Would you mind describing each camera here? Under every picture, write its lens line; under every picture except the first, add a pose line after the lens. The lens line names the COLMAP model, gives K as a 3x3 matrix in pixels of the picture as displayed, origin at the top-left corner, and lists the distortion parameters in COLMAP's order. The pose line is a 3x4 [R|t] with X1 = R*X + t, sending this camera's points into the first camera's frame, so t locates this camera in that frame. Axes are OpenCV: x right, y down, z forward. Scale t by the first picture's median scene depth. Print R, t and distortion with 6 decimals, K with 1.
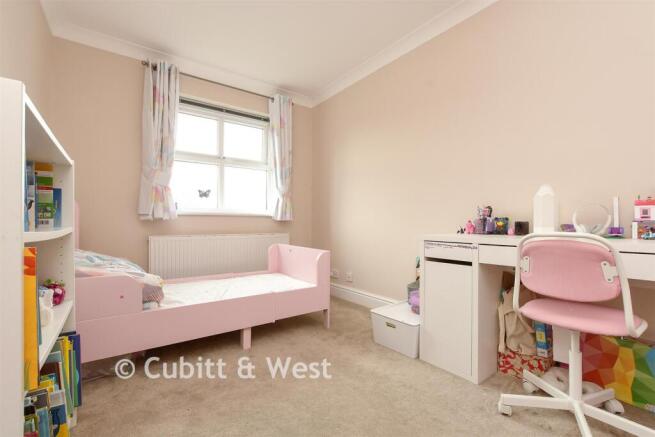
lens RADIAL K [[286.4, 0, 327.3], [0, 286.4, 217.5], [0, 0, 1]] dist [-0.003748, 0.000190]
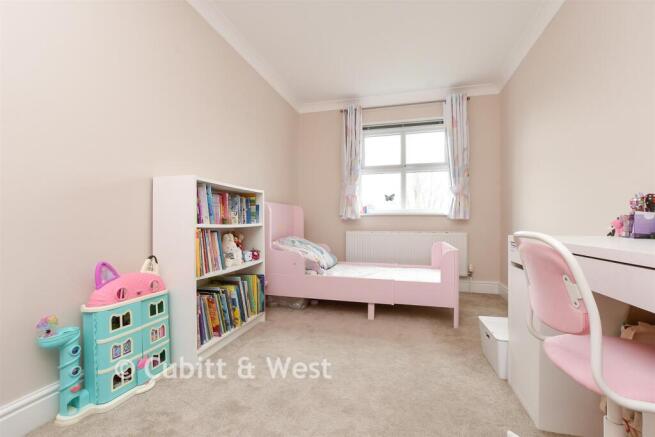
lens RADIAL K [[286.4, 0, 332.8], [0, 286.4, 219.2], [0, 0, 1]] dist [-0.003748, 0.000190]
pose [[0.627905, -0.007541, -0.778254, 0.440428], [0.014560, 0.999892, 0.002059, 0.003162], [0.778154, -0.012624, 0.627947, 0.048680]]
